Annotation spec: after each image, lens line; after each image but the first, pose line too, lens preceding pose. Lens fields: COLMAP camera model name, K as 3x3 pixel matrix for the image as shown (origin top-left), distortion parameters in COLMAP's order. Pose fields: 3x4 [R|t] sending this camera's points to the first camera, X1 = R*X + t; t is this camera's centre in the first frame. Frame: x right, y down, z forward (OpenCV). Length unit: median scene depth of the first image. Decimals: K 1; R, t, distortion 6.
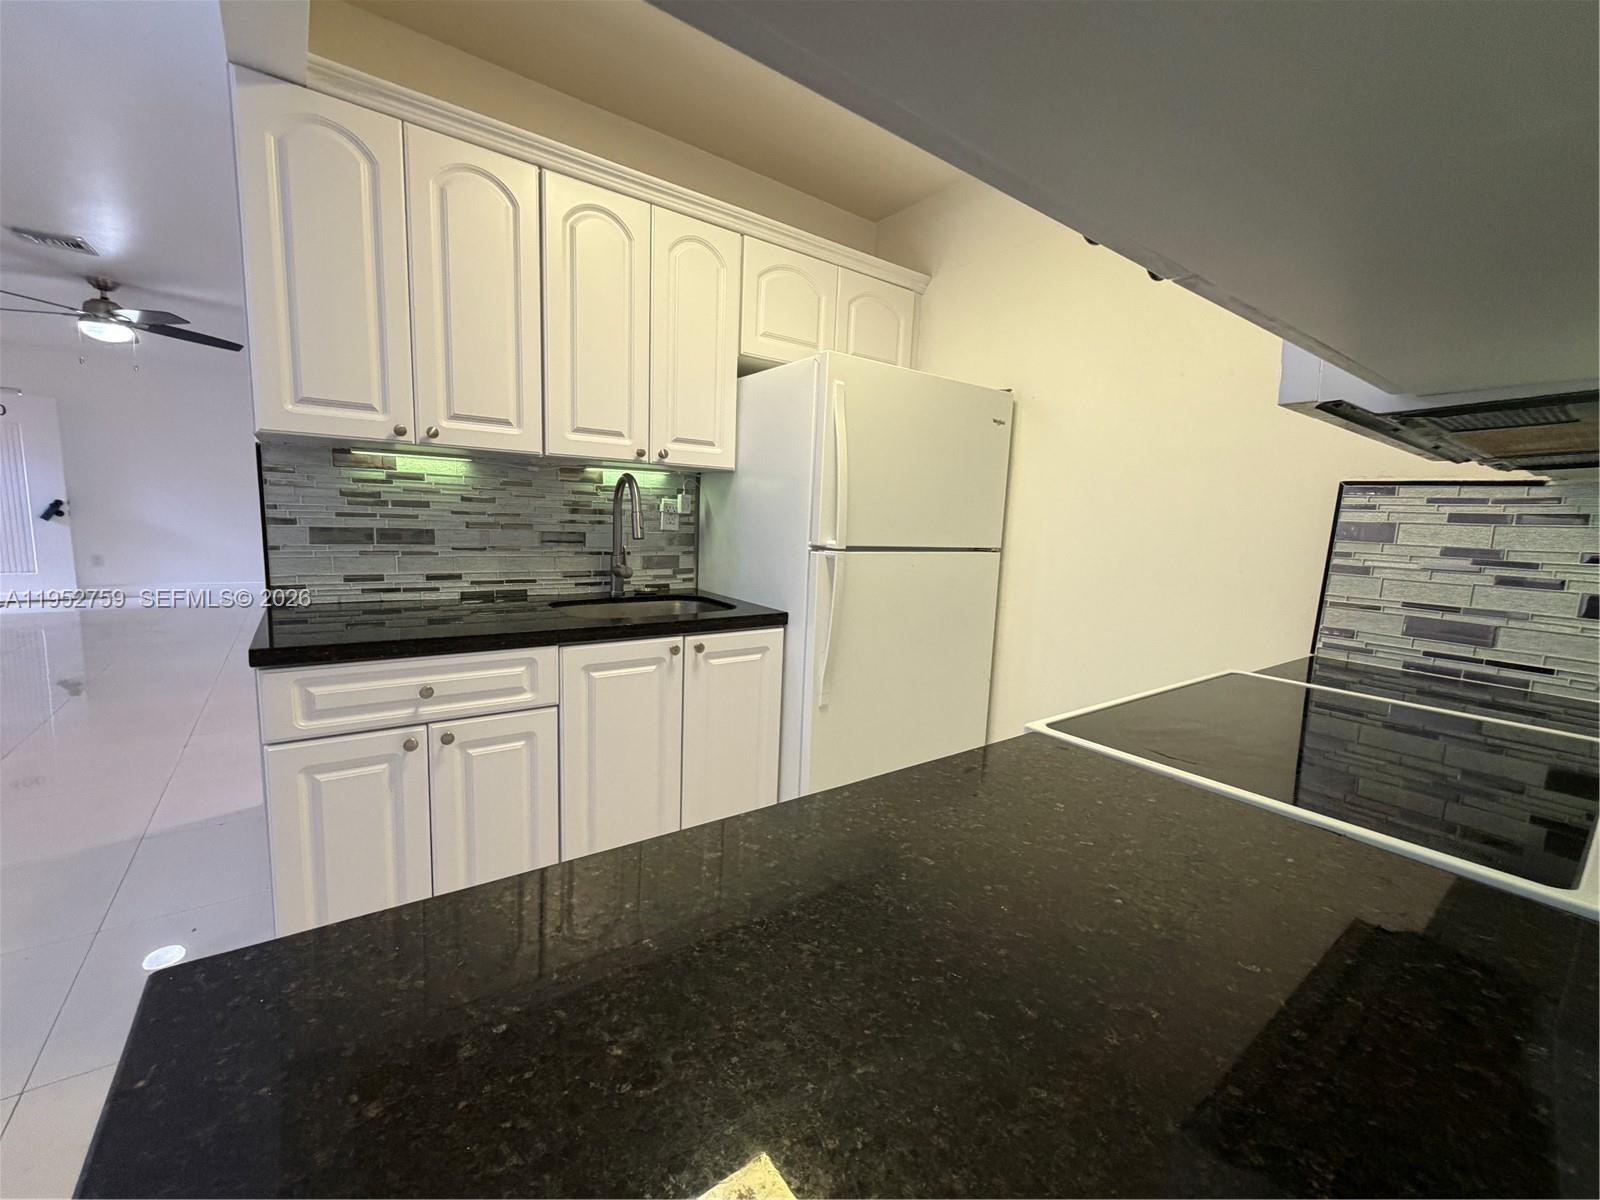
lens RADIAL K [[650.3, 0, 805.0], [0, 650.3, 601.1], [0, 0, 1]] dist [0.006377, 0.000214]
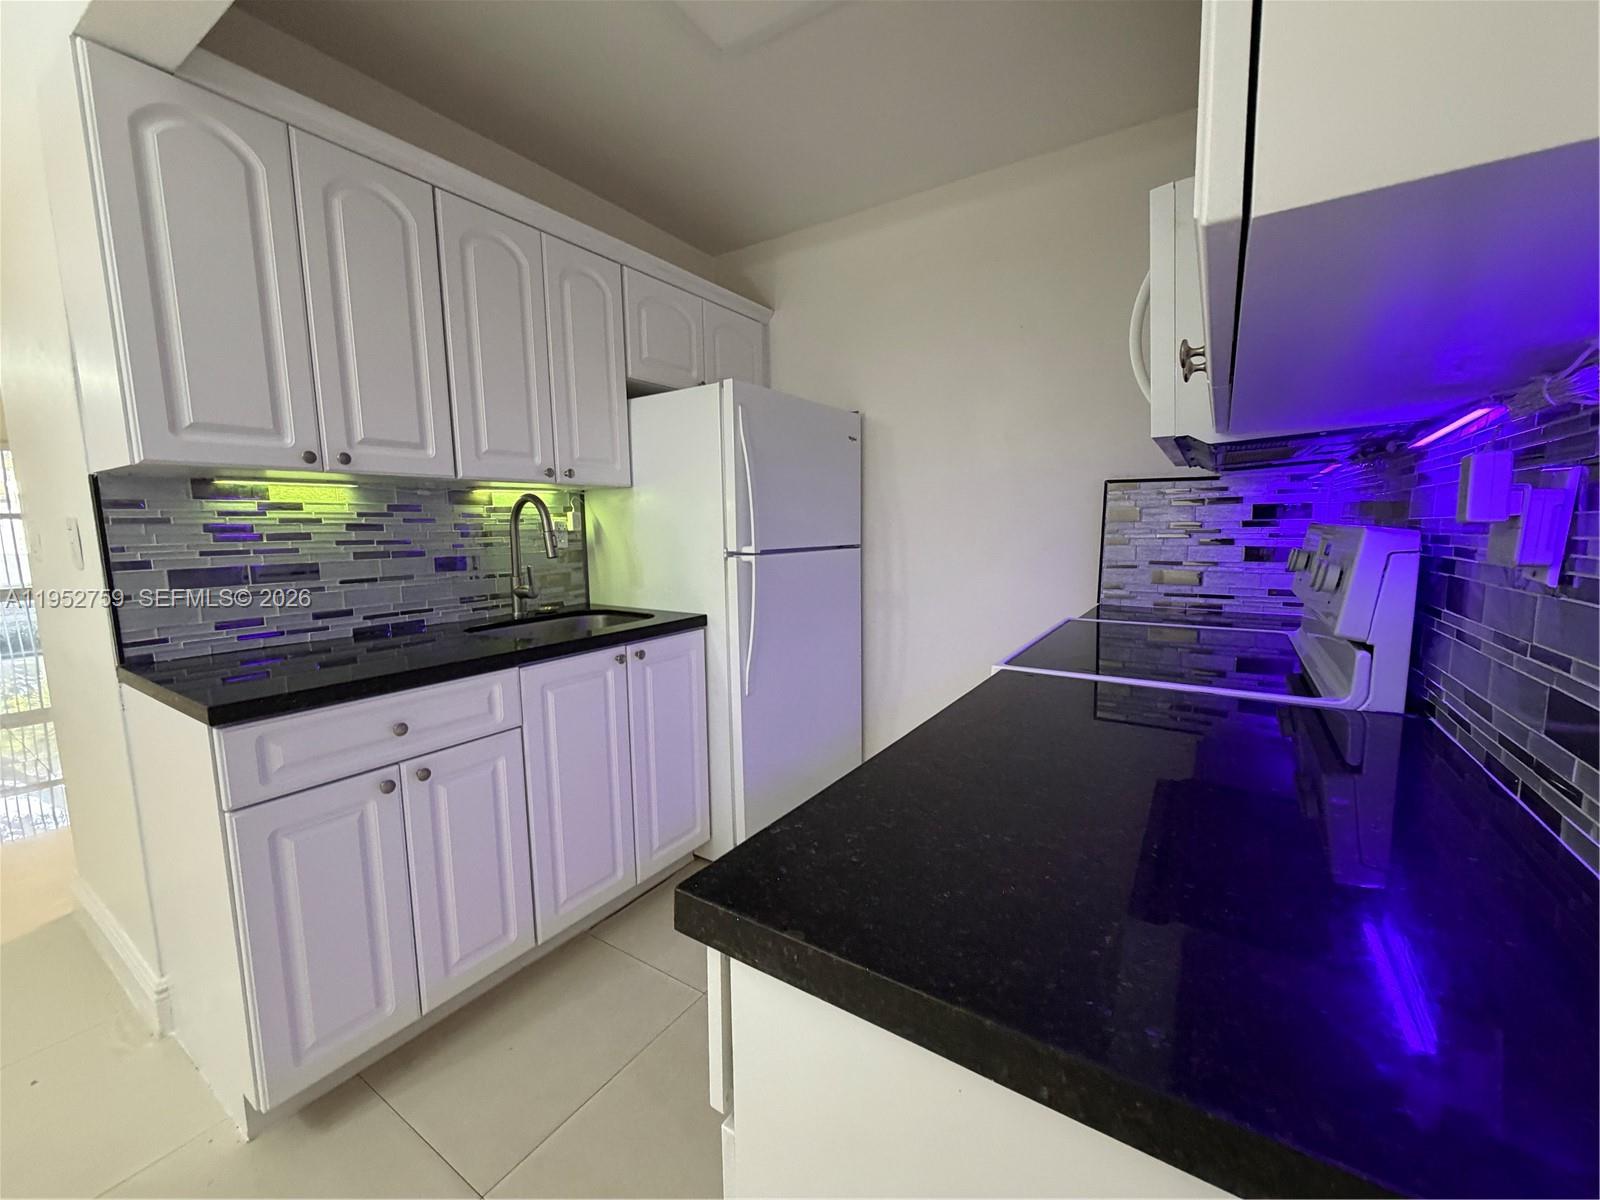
lens RADIAL K [[650.3, 0, 782.6], [0, 650.3, 600.4], [0, 0, 1]] dist [0.006377, 0.000214]
pose [[0.936464, -0.093866, 0.337971, -0.278273], [0.098540, 0.995127, 0.003341, 0.002884], [-0.336637, 0.030175, 0.941151, -0.075908]]
